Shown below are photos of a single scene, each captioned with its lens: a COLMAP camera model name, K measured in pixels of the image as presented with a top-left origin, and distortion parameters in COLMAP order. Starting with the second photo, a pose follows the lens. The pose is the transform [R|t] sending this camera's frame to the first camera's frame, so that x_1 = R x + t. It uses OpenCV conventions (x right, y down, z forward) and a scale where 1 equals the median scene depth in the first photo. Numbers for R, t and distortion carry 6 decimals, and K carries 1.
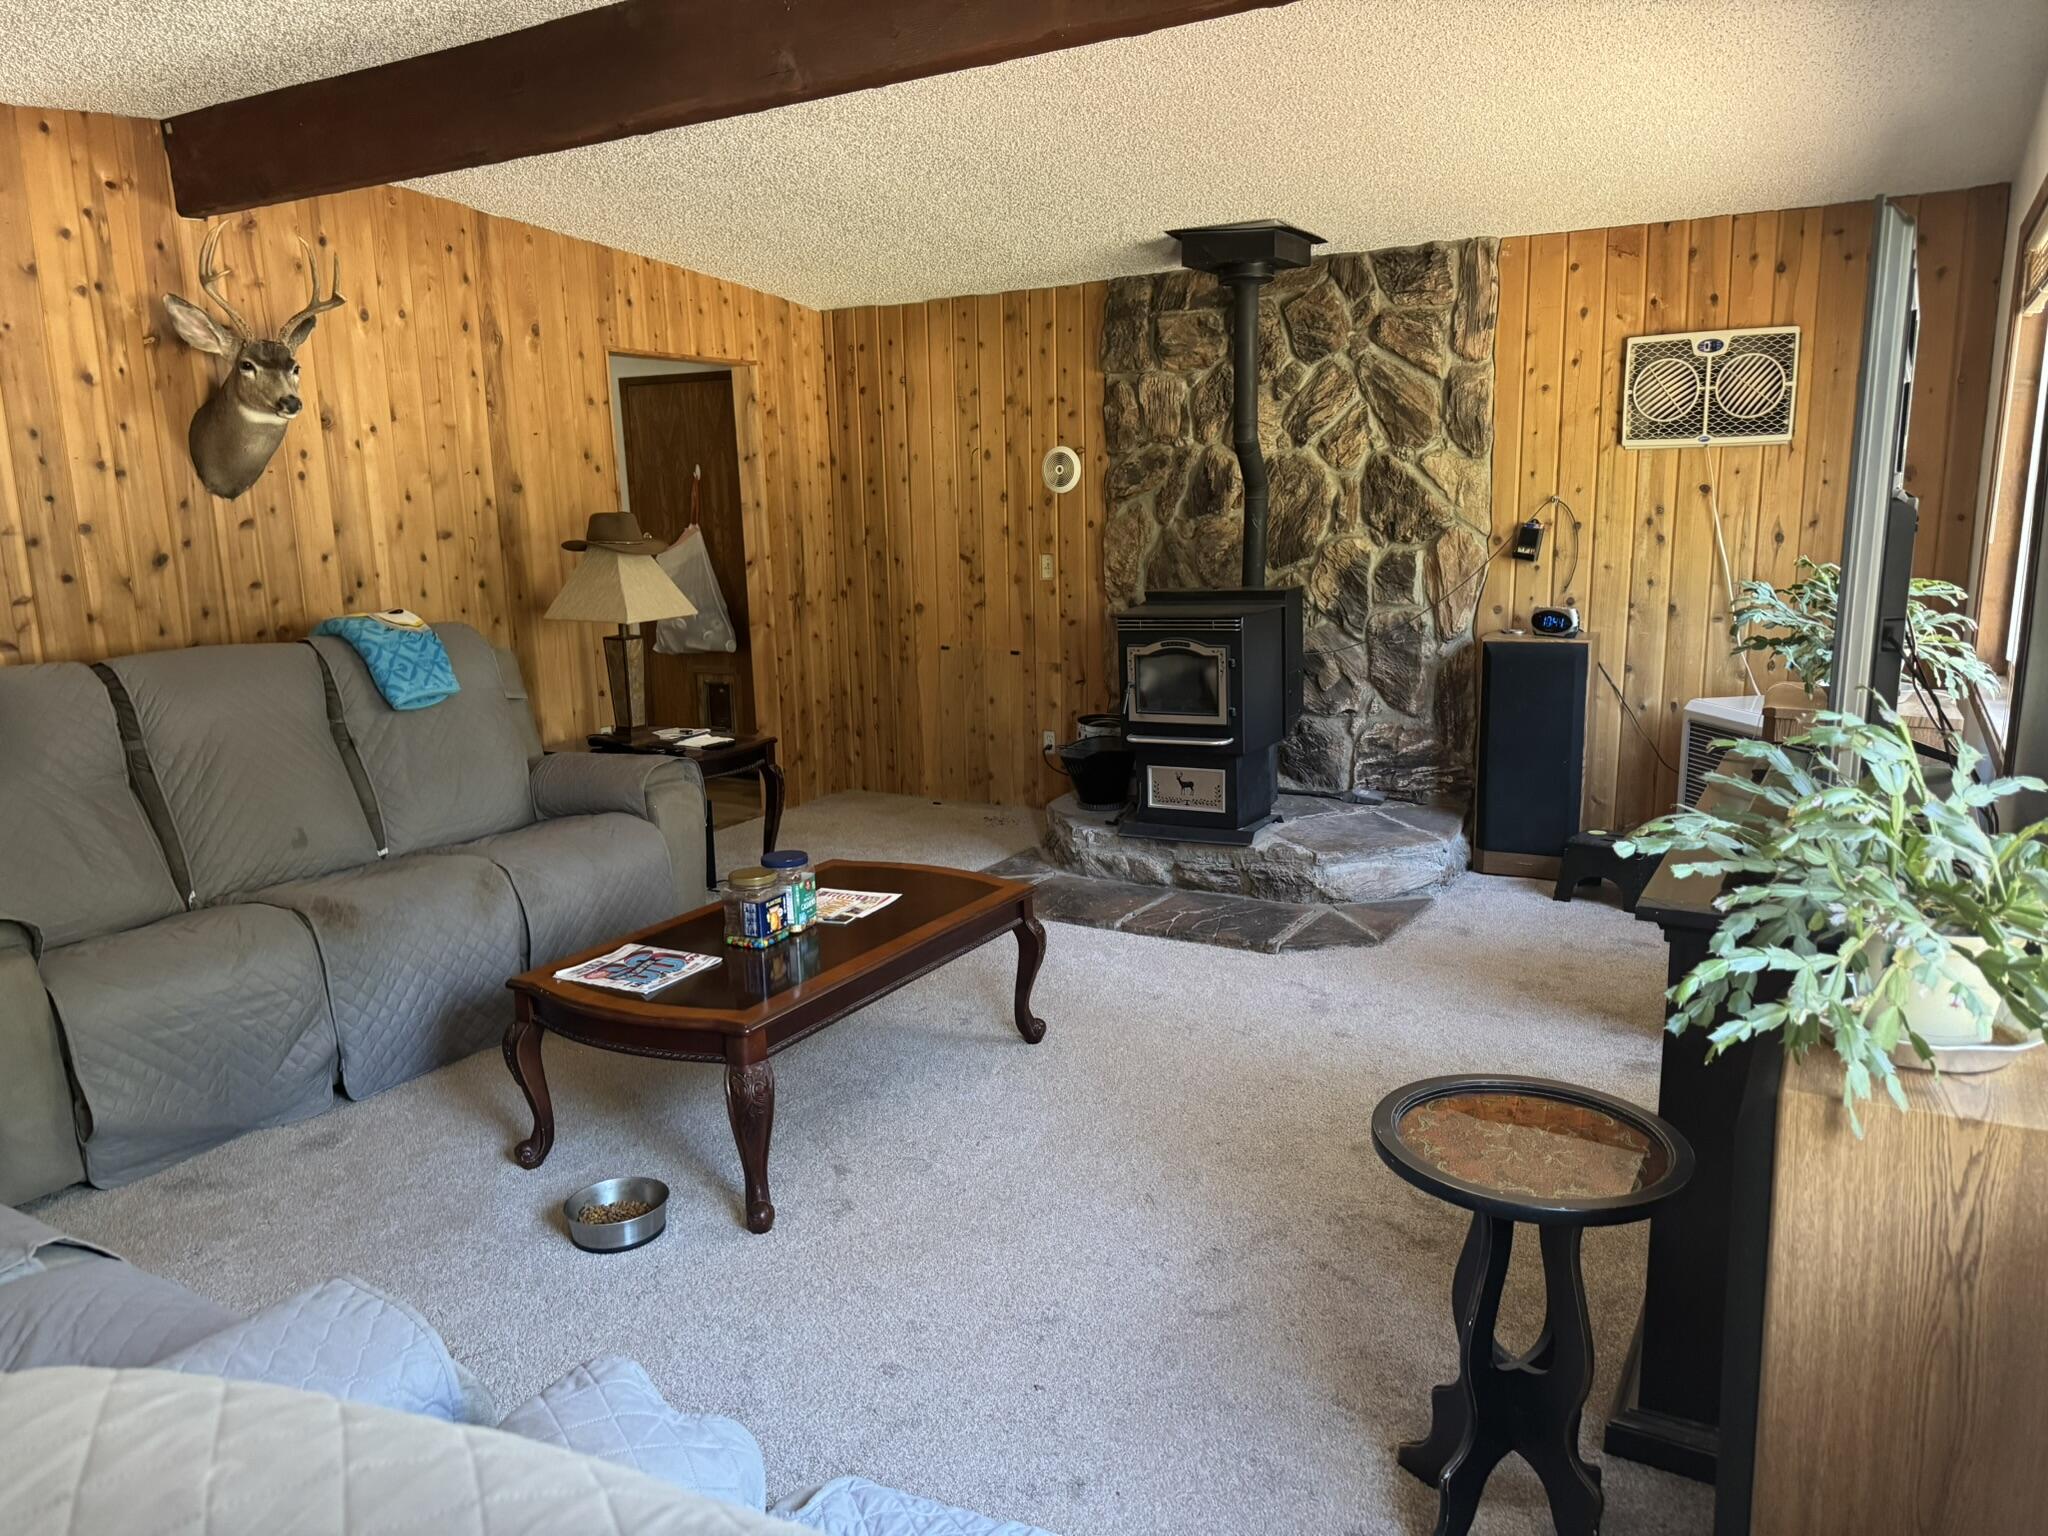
lens RADIAL K [[1426.9, 0, 1025.9], [0, 1426.9, 812.2], [0, 0, 1]] dist [0.075587, -0.138666]
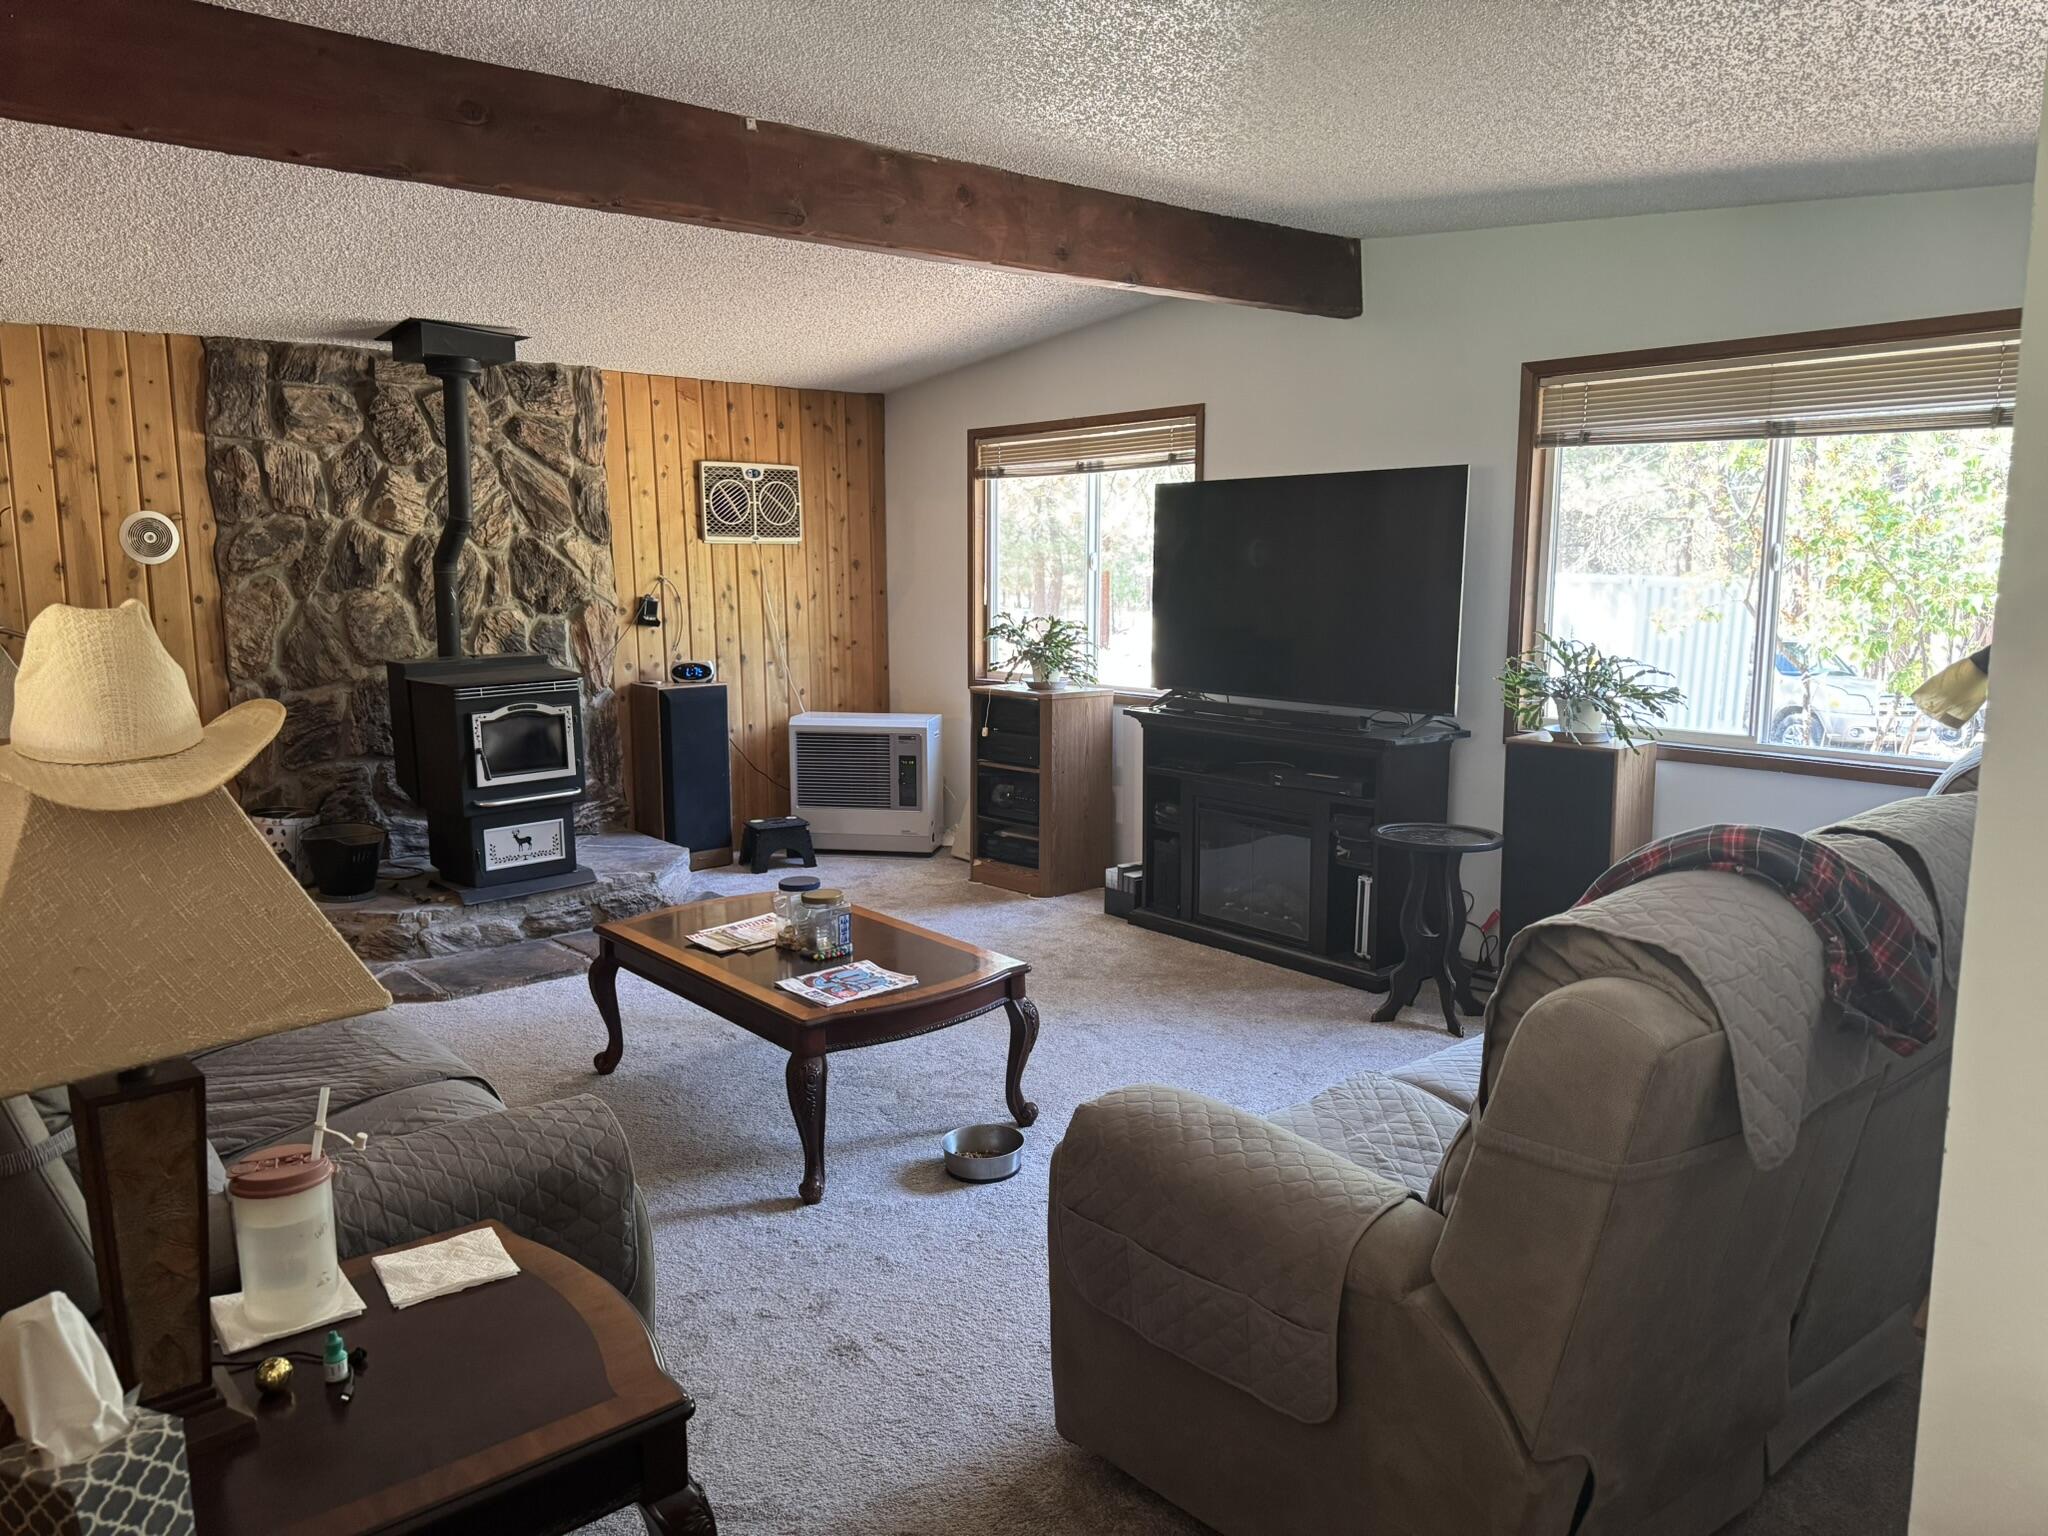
lens RADIAL K [[1447.3, 0, 1035.2], [0, 1447.3, 776.7], [0, 0, 1]] dist [0.098190, -0.146117]
pose [[0.327949, -0.119566, 0.937099, -0.738060], [0.199502, 0.978352, 0.055011, -0.047404], [-0.923390, 0.168912, 0.344703, 0.263201]]
